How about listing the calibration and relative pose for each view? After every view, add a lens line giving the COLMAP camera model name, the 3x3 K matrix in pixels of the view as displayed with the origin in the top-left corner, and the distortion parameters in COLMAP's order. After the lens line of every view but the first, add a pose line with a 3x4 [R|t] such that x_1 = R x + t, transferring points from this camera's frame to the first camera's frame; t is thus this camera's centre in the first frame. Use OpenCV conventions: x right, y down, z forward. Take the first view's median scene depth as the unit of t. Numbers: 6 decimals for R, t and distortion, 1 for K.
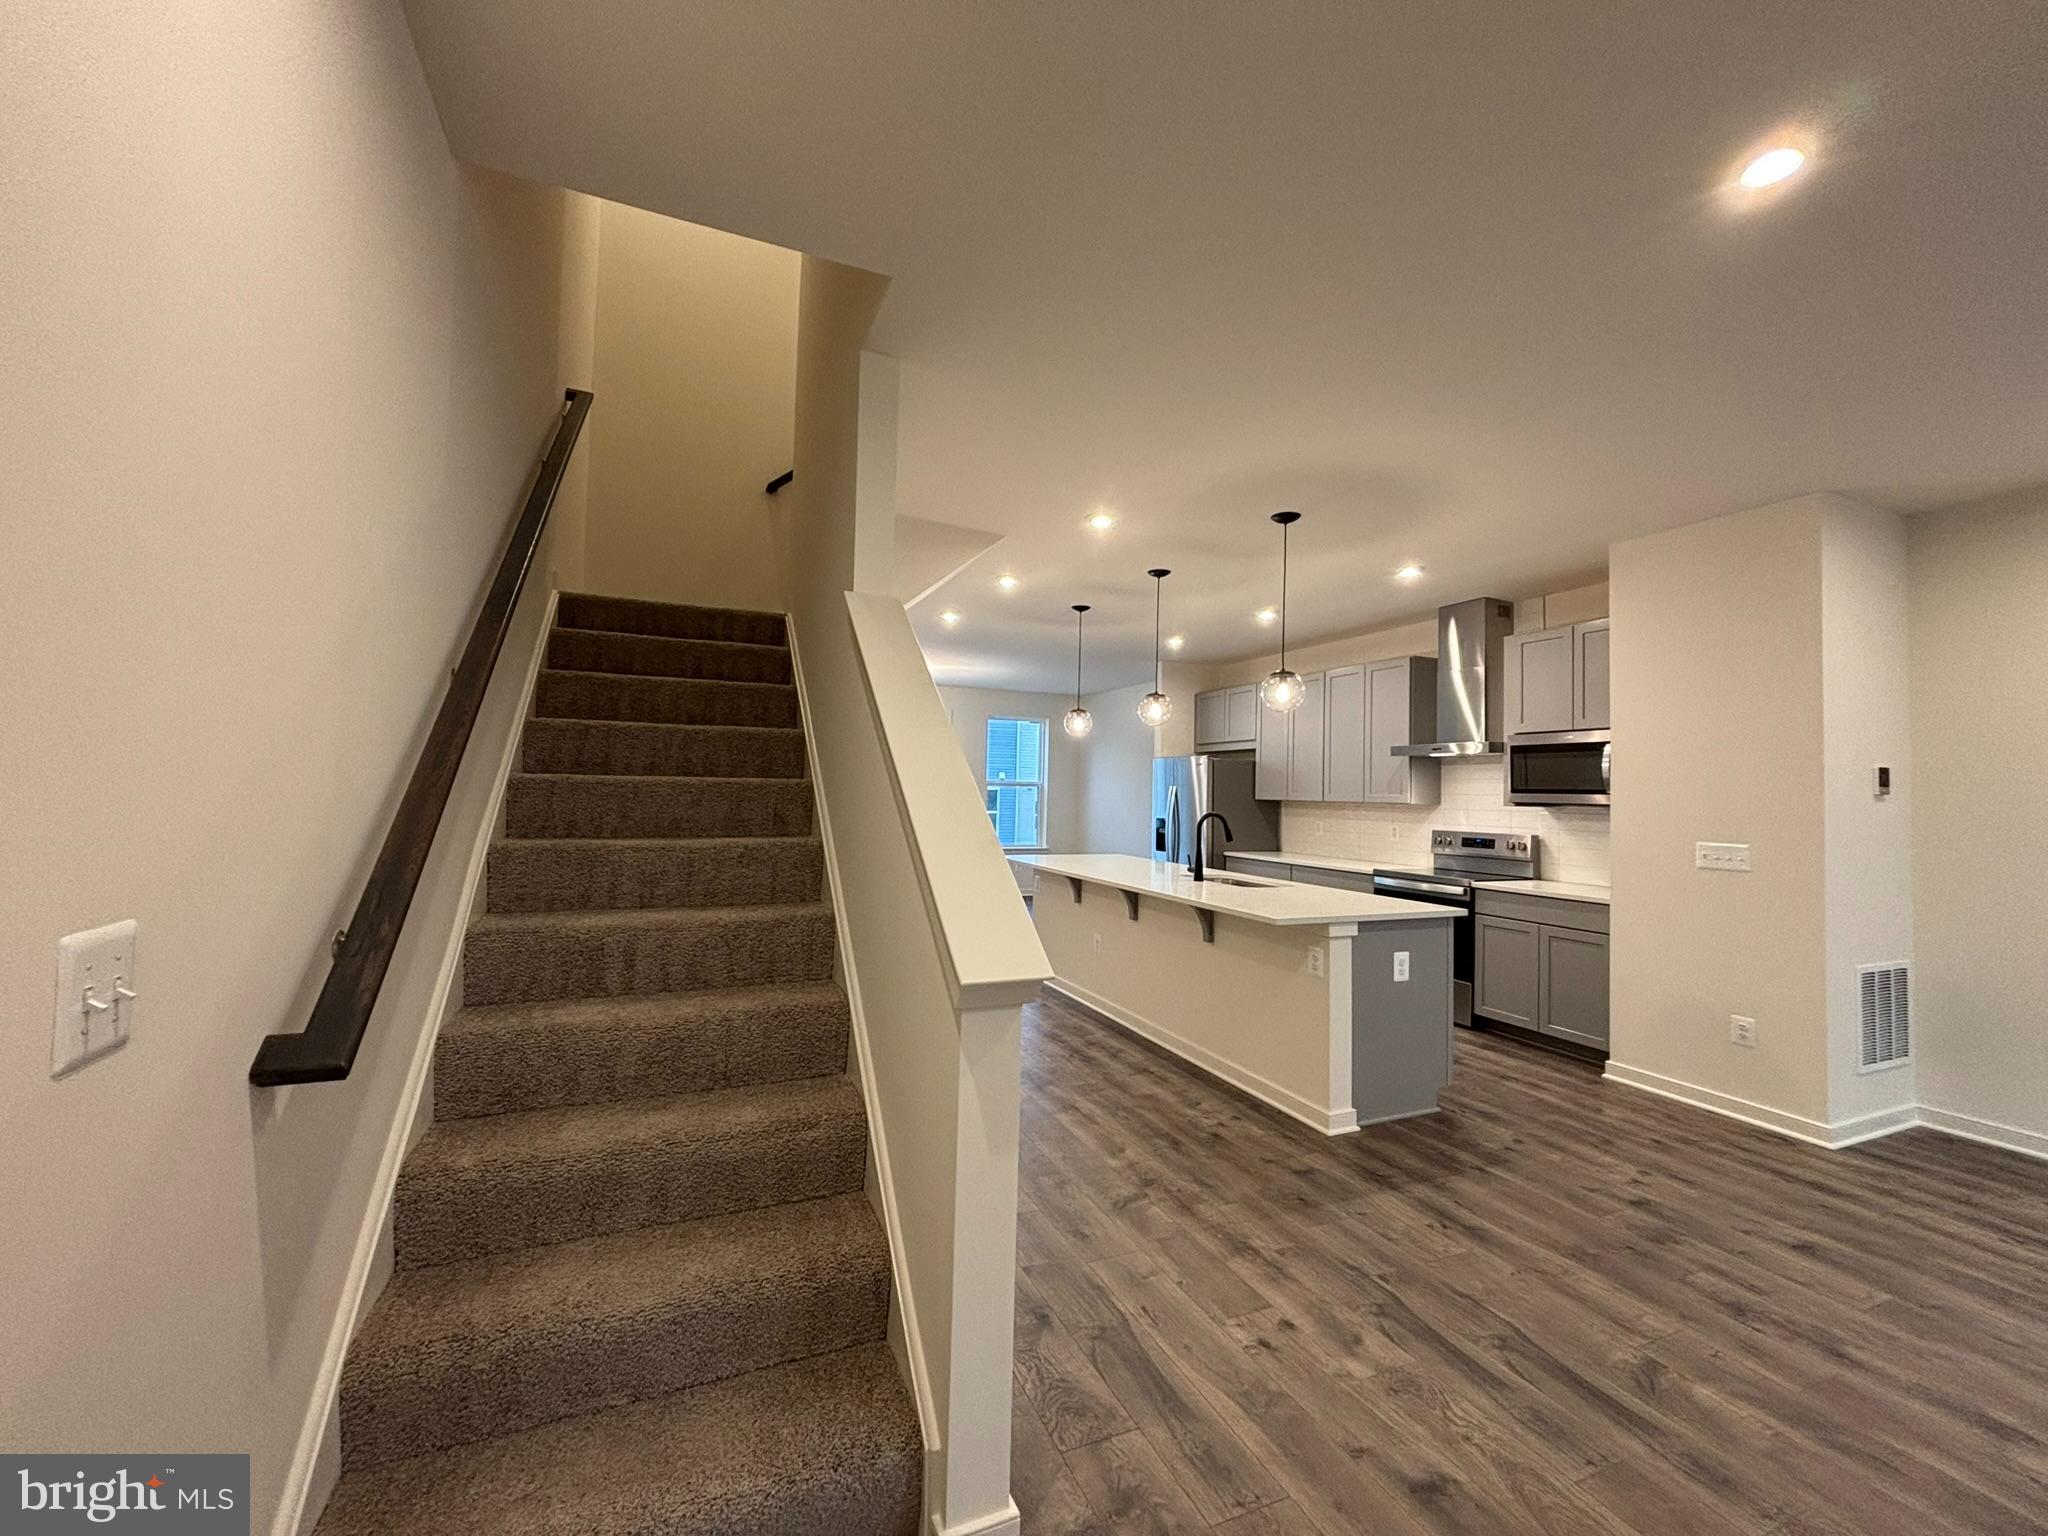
lens RADIAL K [[817.1, 0, 1023.4], [0, 817.1, 765.9], [0, 0, 1]] dist [-0.002697, 0.000173]
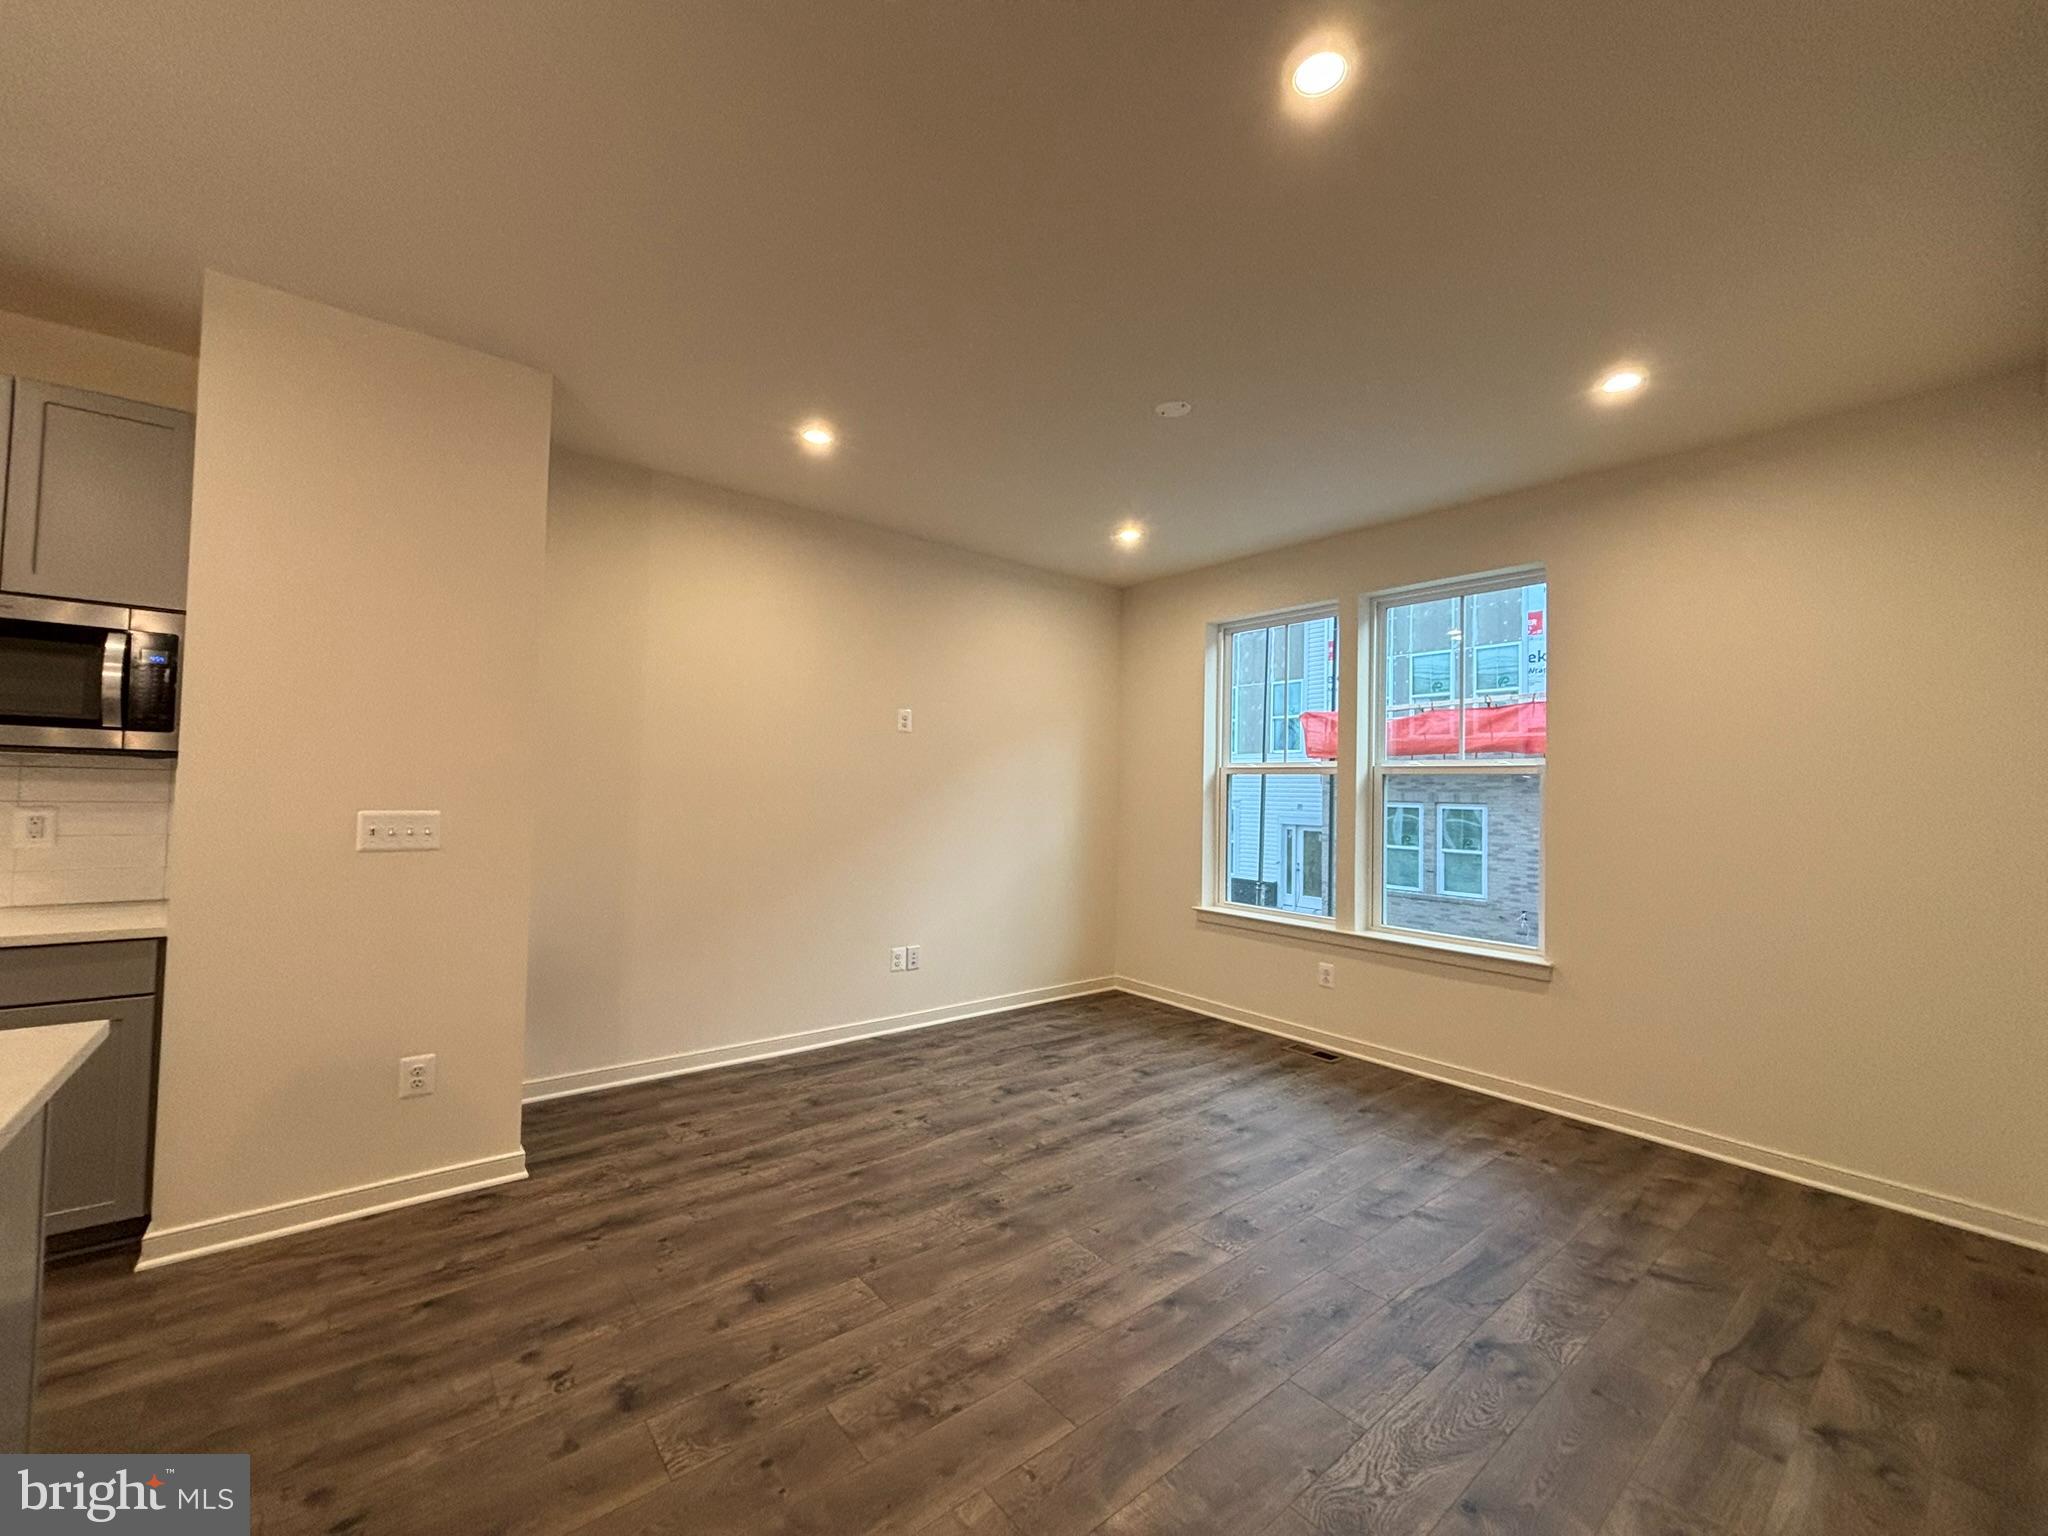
lens RADIAL K [[826.6, 0, 1016.0], [0, 826.6, 763.7], [0, 0, 1]] dist [-0.001157, -0.000343]
pose [[-0.277703, -0.001766, 0.960665, 0.053217], [-0.065636, 0.997696, -0.017140, 0.033770], [-0.958422, -0.067814, -0.277179, 0.714719]]
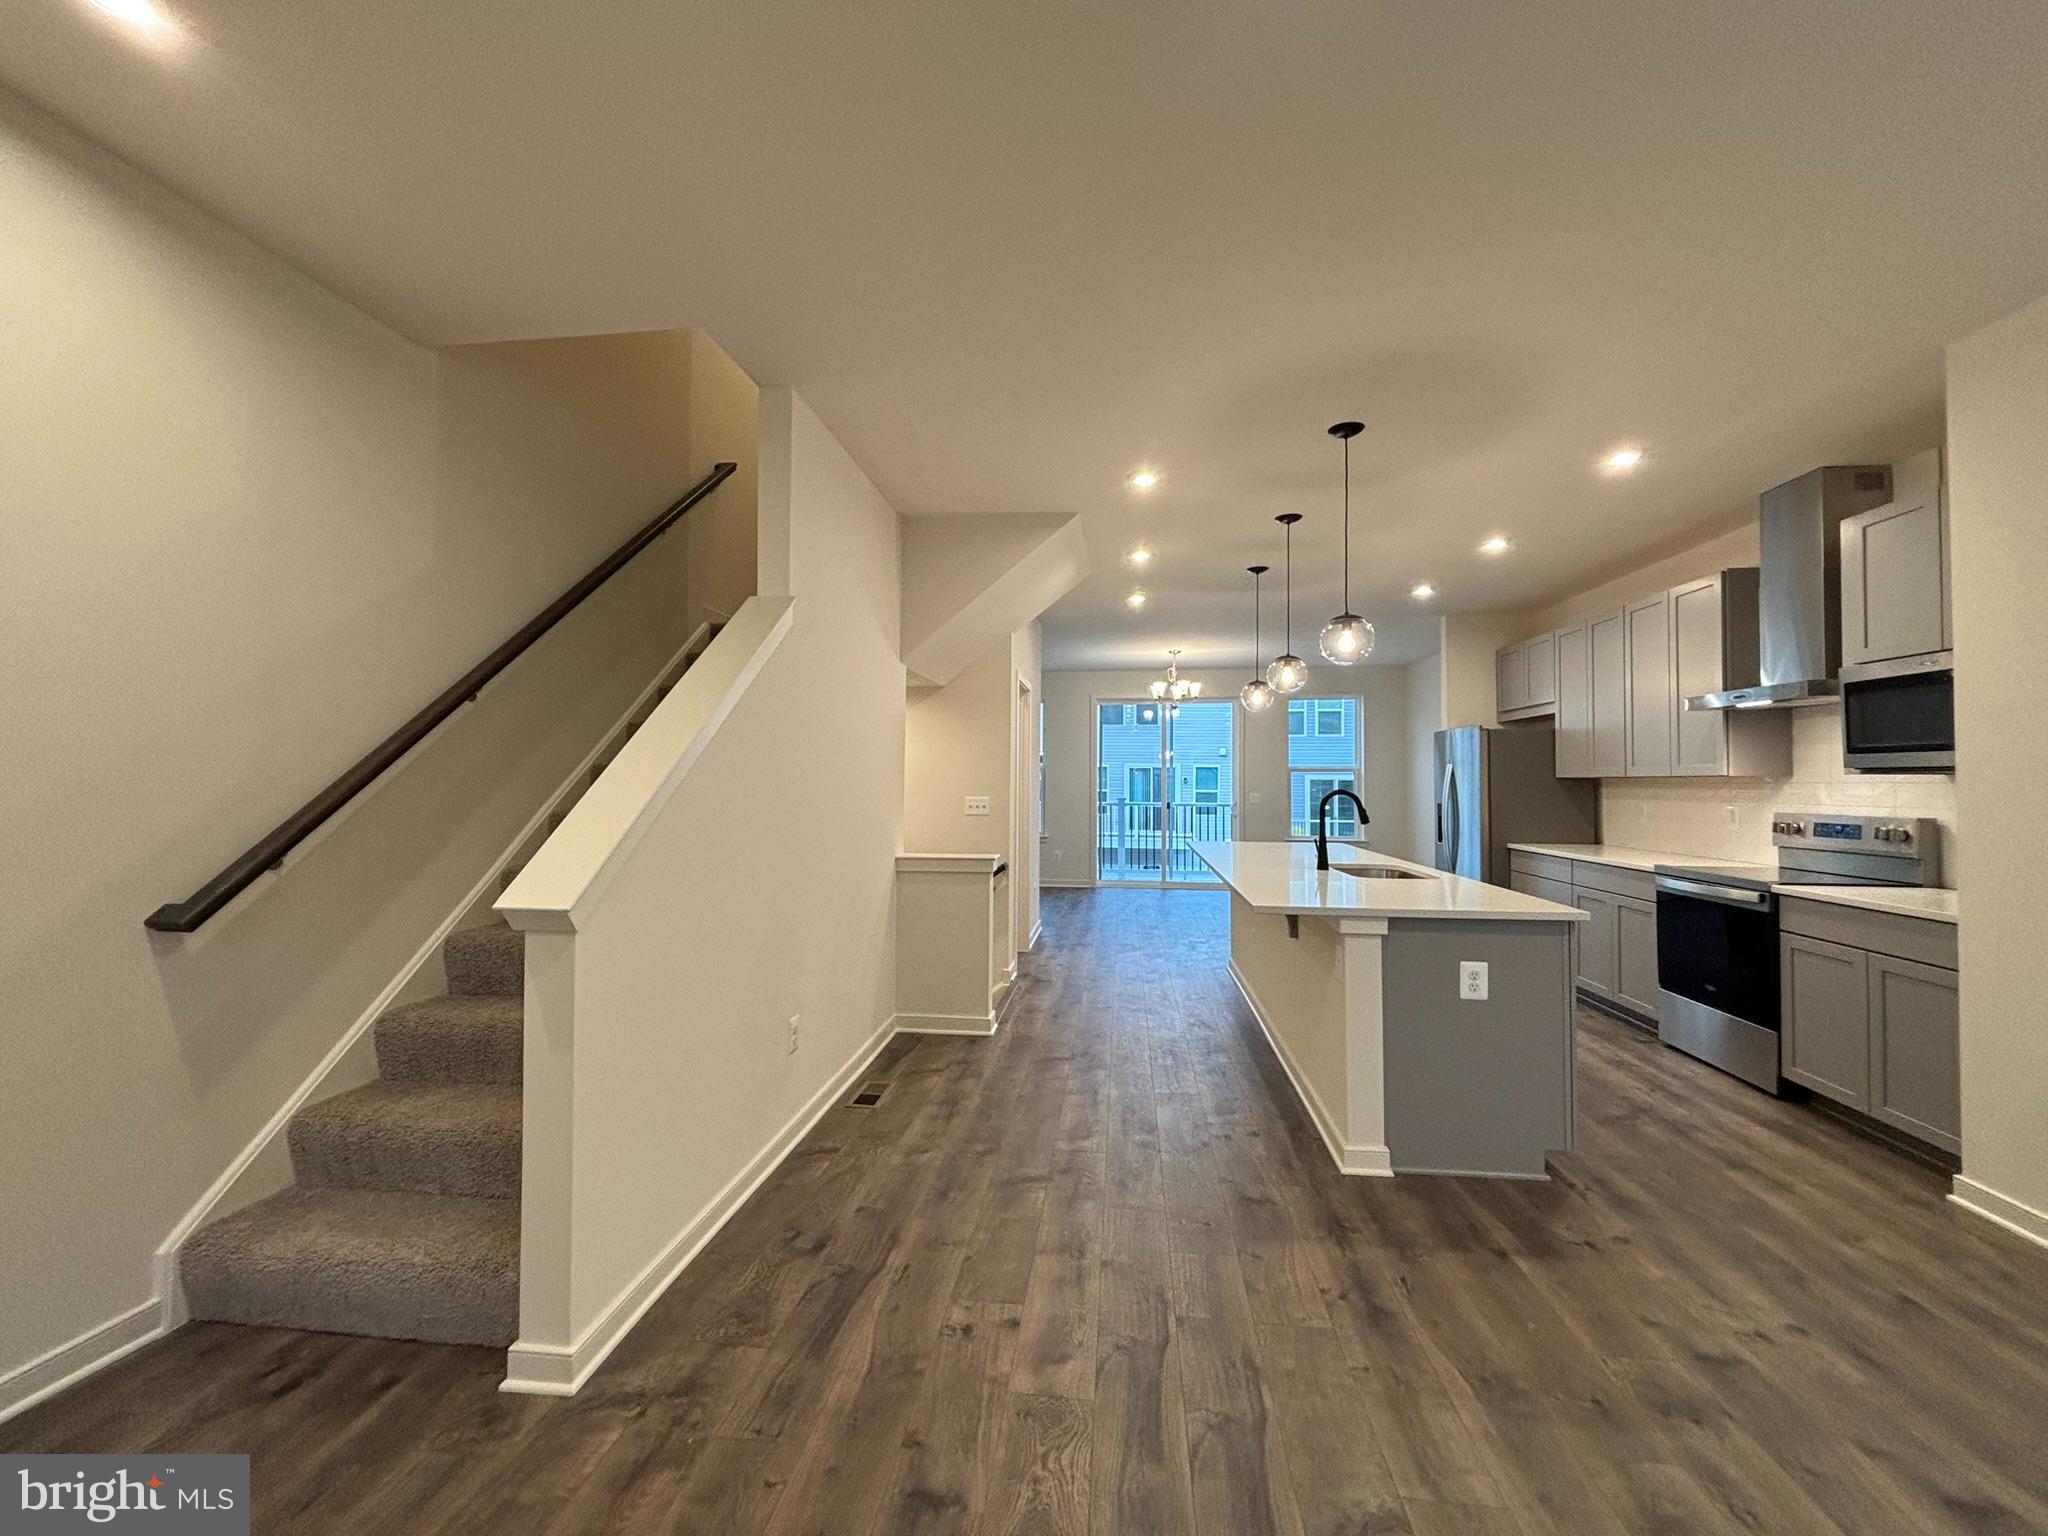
lens RADIAL K [[817.1, 0, 1023.4], [0, 817.1, 765.9], [0, 0, 1]] dist [-0.002697, 0.000173]
pose [[0.864343, -0.030043, -0.502004, 0.477194], [0.033222, 0.999445, -0.002611, 0.030433], [0.501804, -0.014421, 0.864861, 0.121370]]
